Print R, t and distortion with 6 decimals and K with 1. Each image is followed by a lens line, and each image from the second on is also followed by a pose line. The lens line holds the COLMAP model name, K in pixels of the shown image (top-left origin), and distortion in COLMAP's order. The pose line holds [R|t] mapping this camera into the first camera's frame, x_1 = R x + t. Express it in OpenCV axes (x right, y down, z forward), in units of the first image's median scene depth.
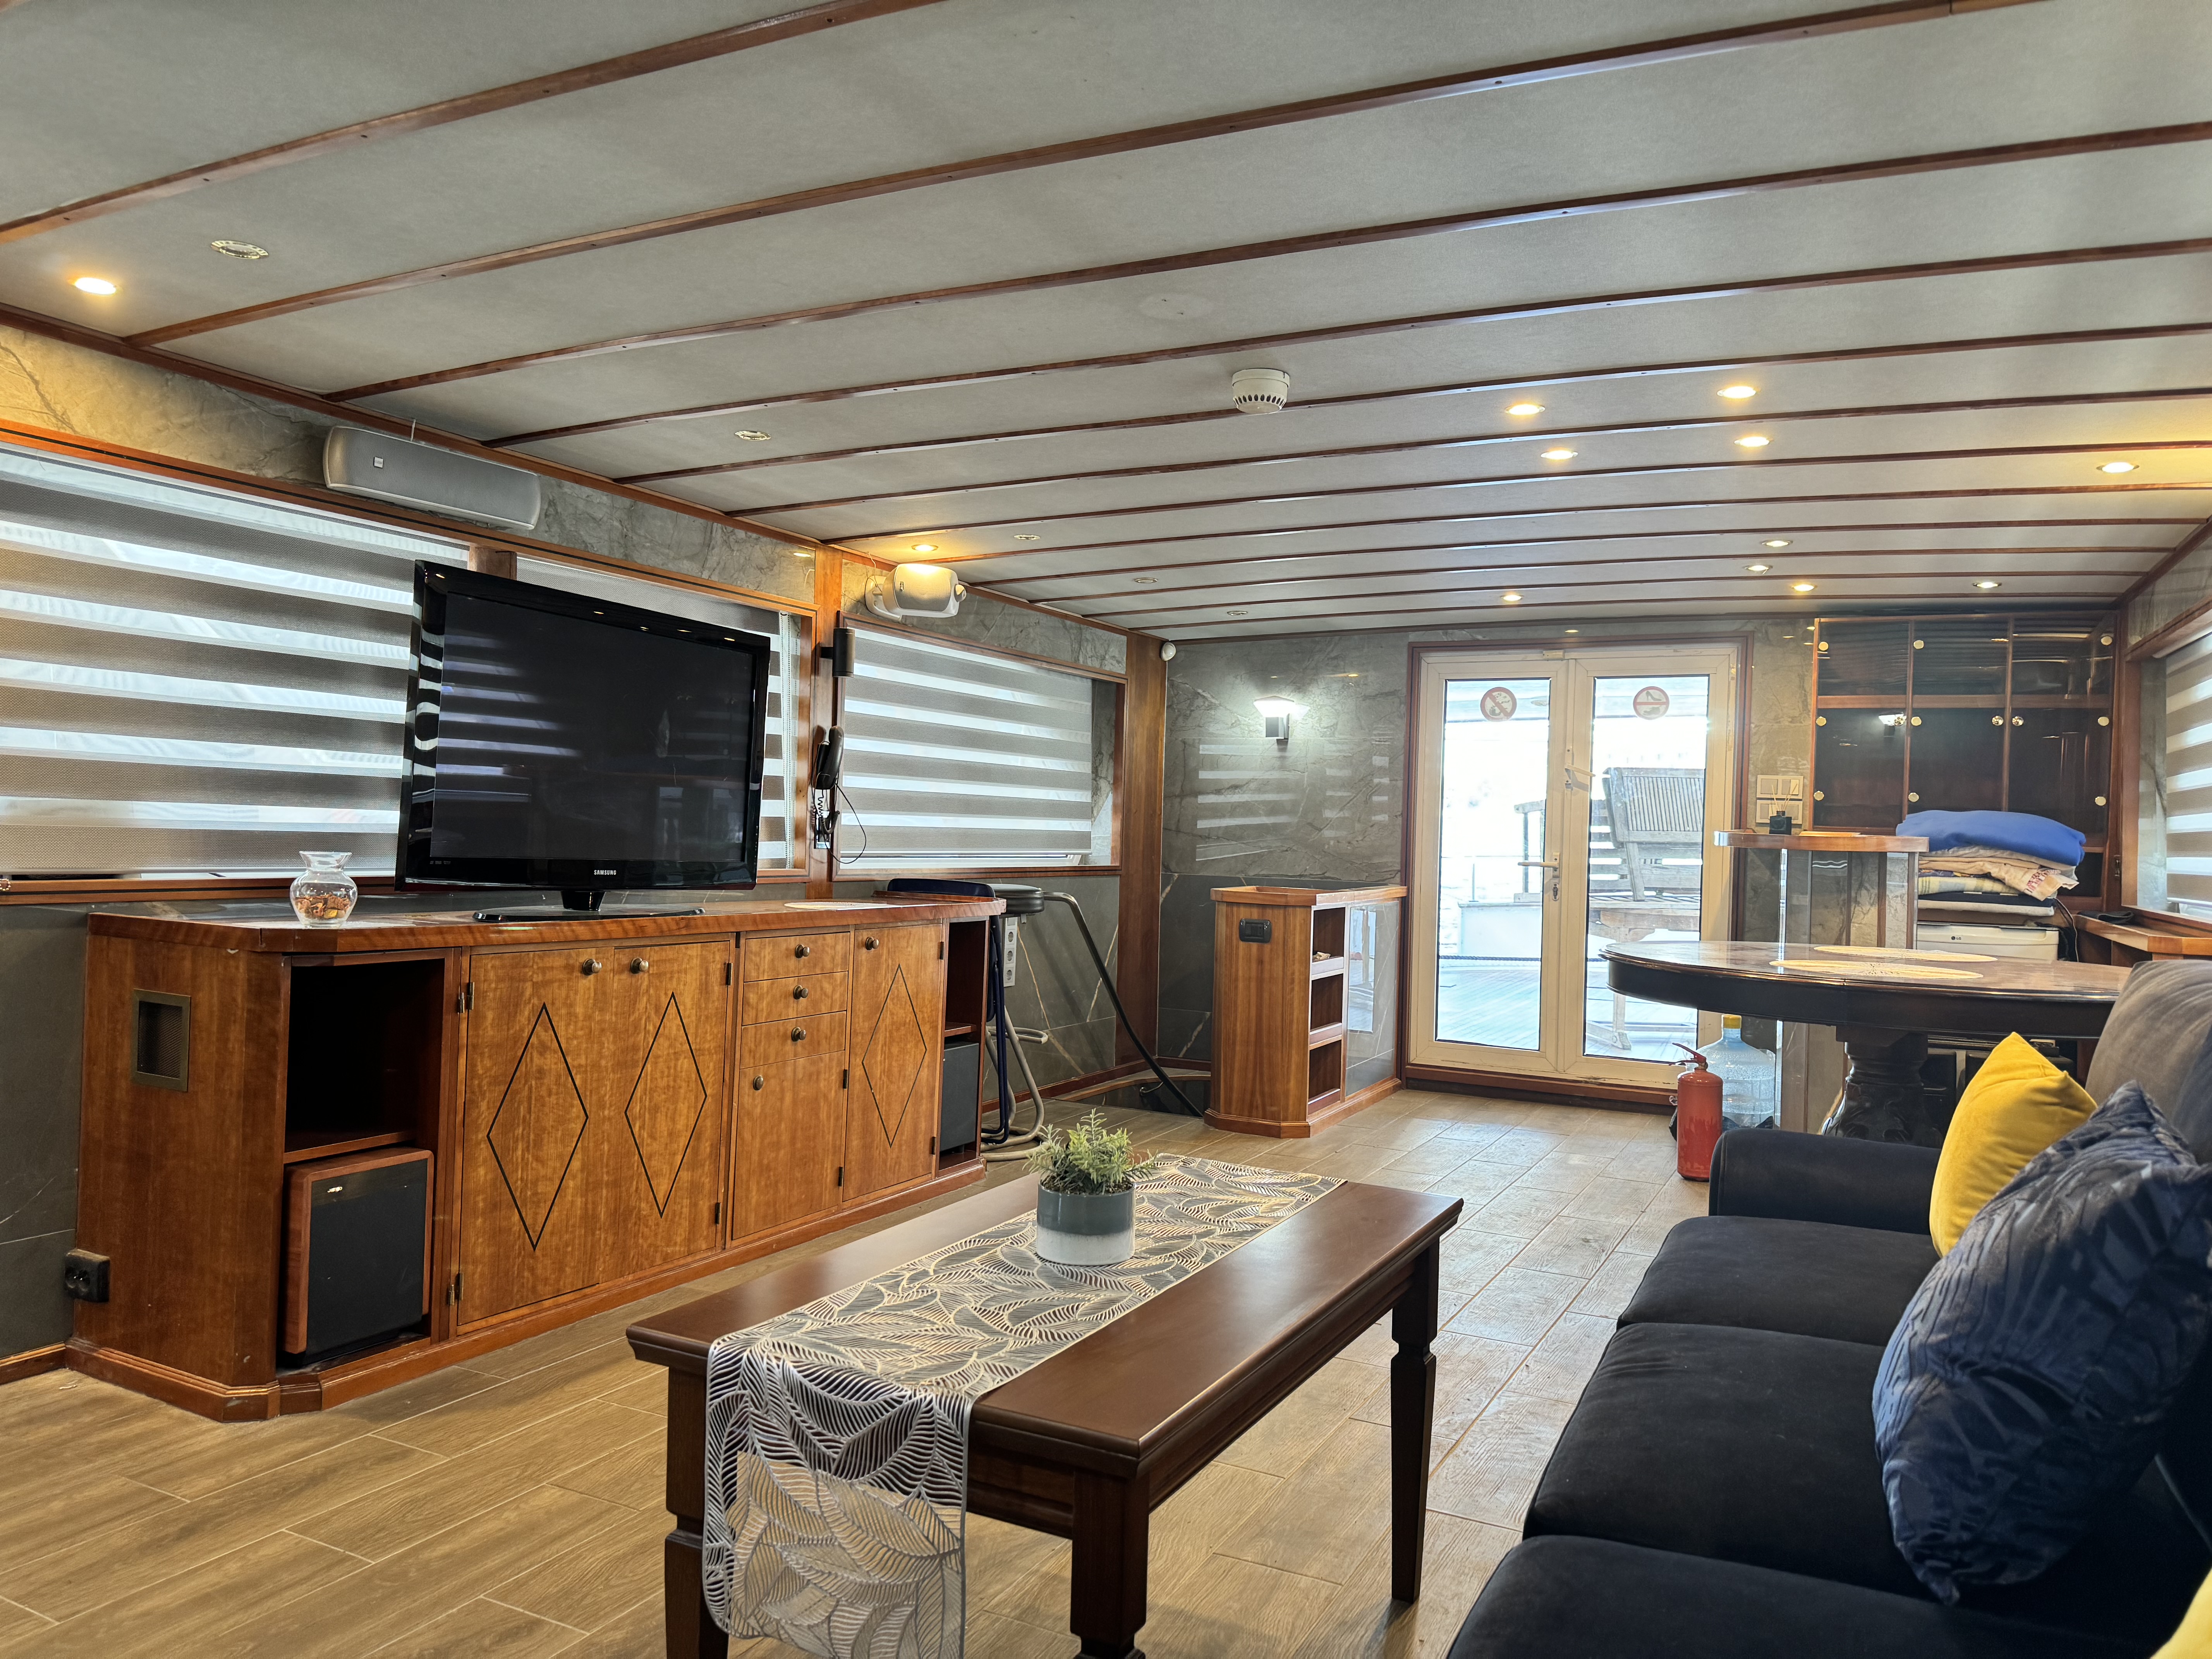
lens RADIAL K [[1553.6, 0, 1104.6], [0, 1553.6, 821.8], [0, 0, 1]] dist [0.060564, -0.071082]
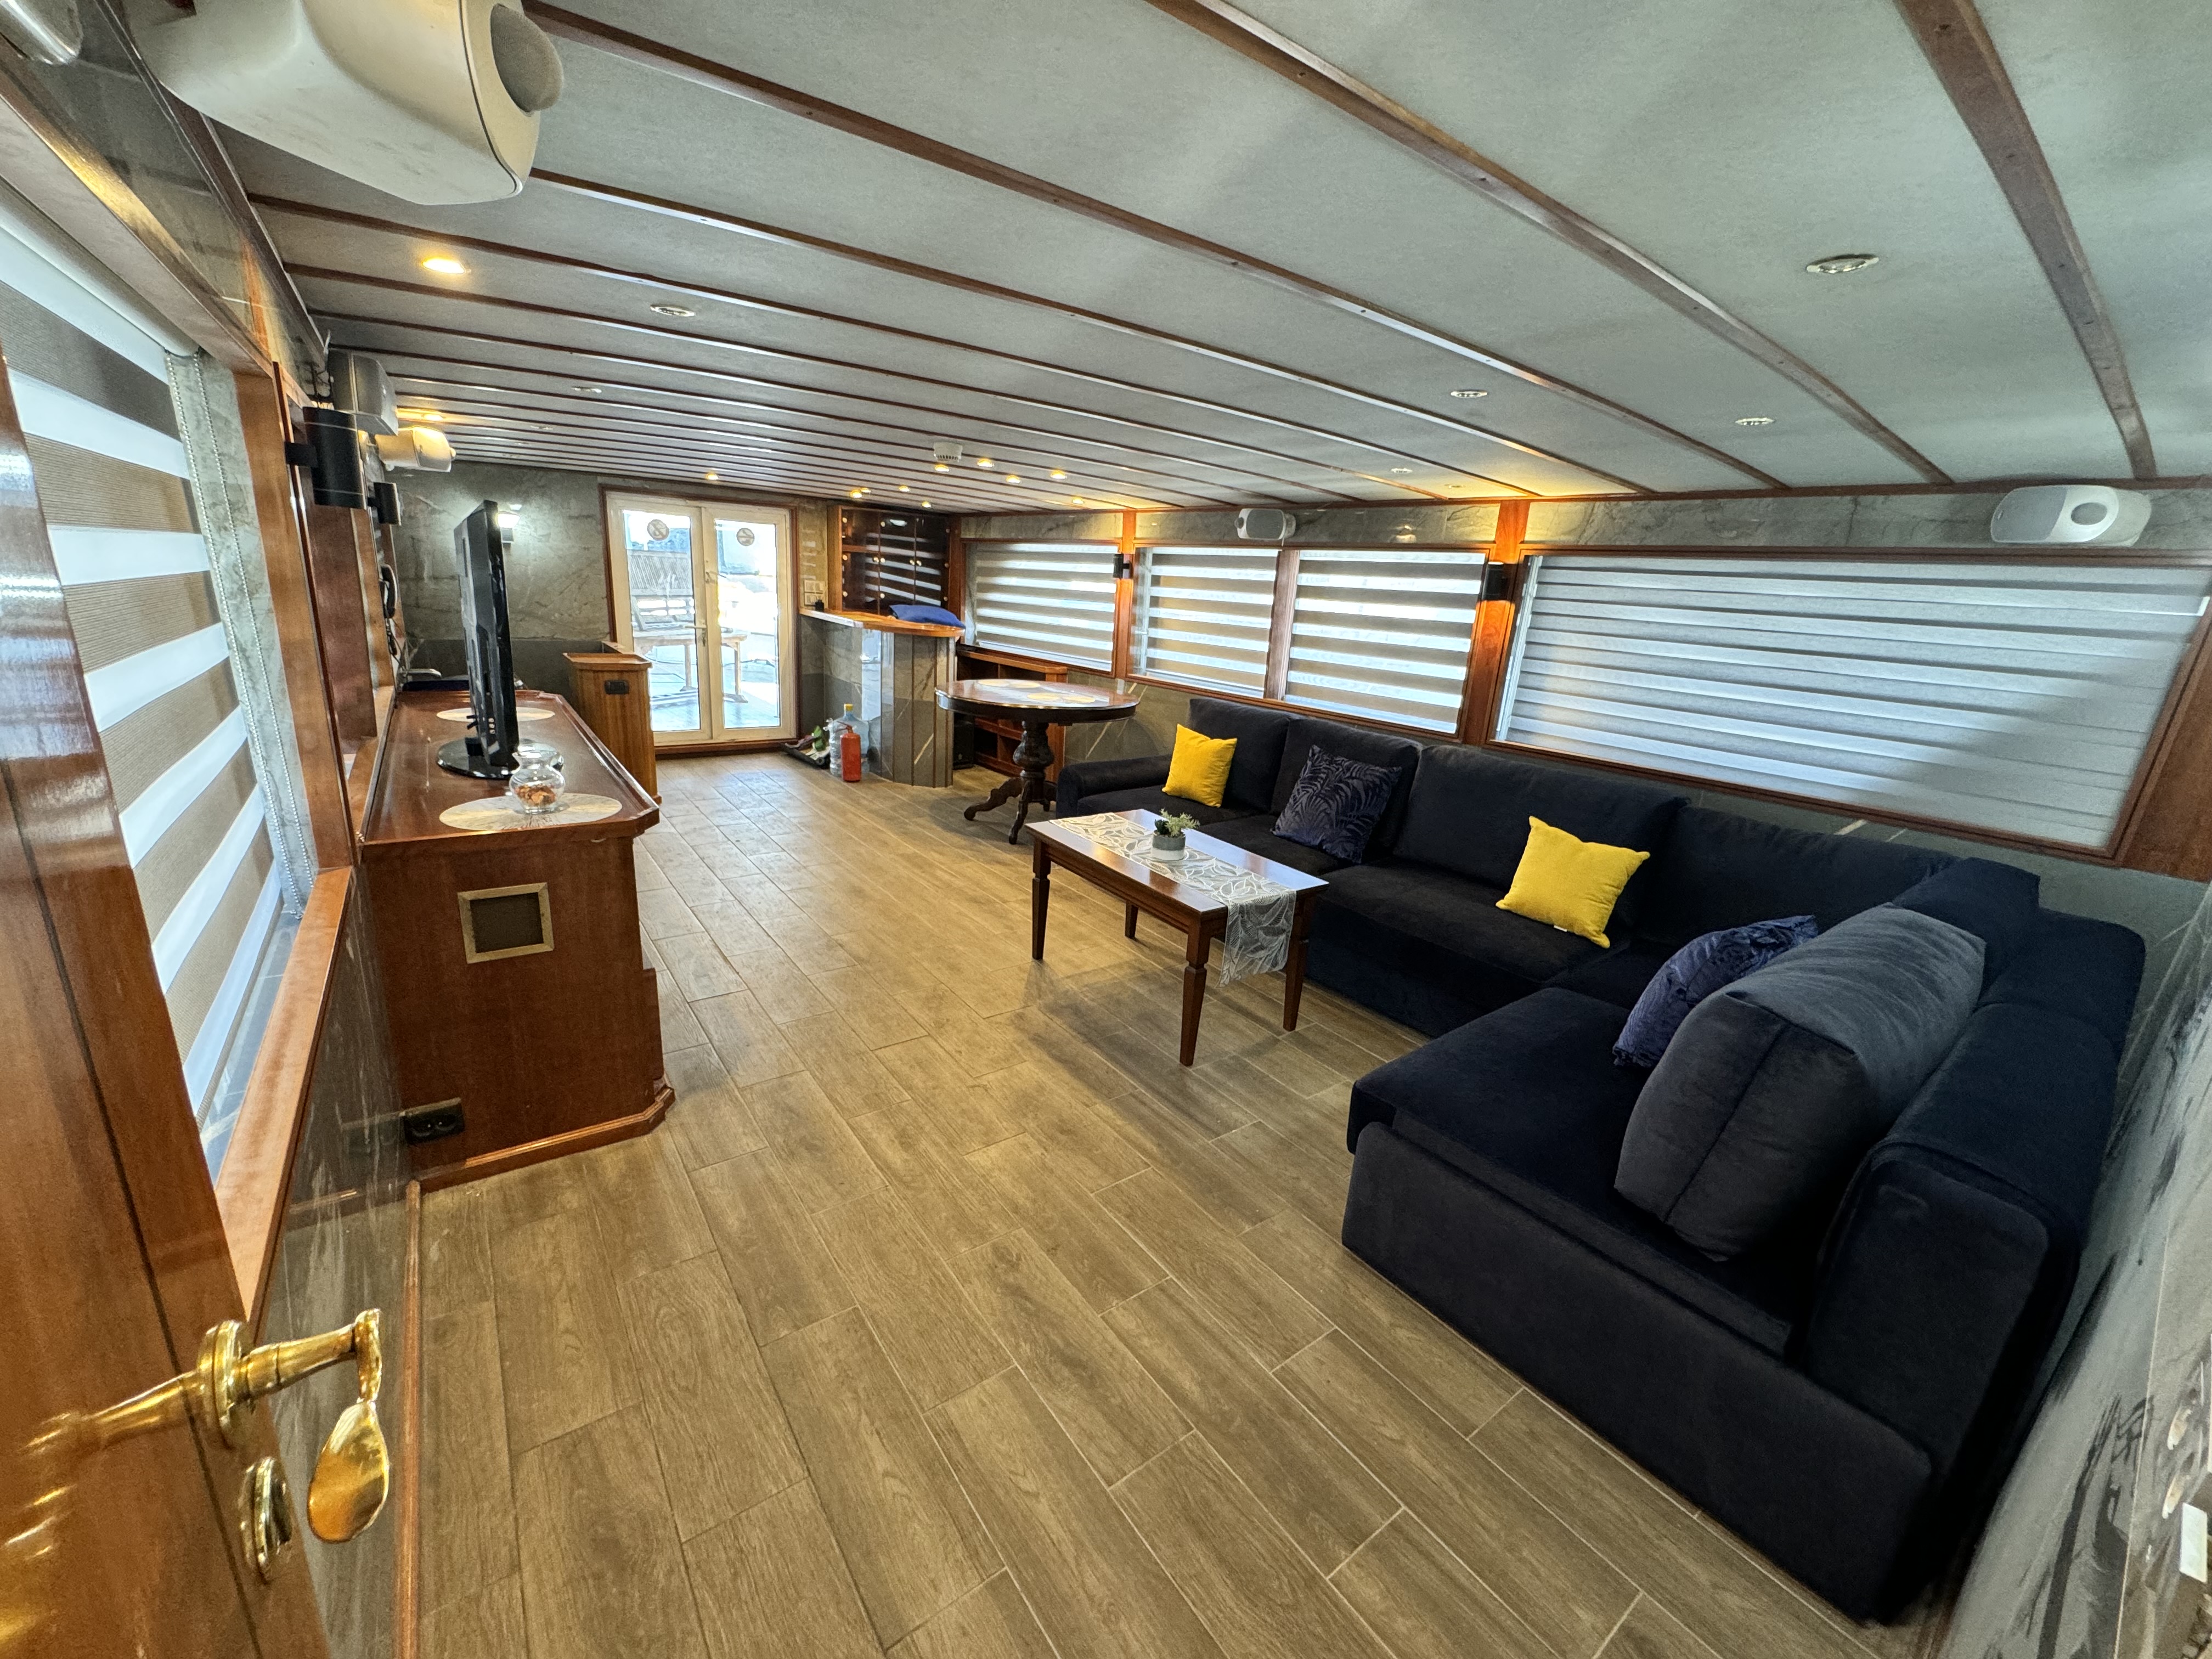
lens RADIAL K [[879.1, 0, 1104.8], [0, 879.1, 830.2], [0, 0, 1]] dist [-0.001907, 0.000405]
pose [[0.438028, -0.246702, 0.864448, -0.839541], [-0.053566, 0.952736, 0.299041, -0.146143], [-0.897364, -0.177294, 0.404110, 0.248991]]
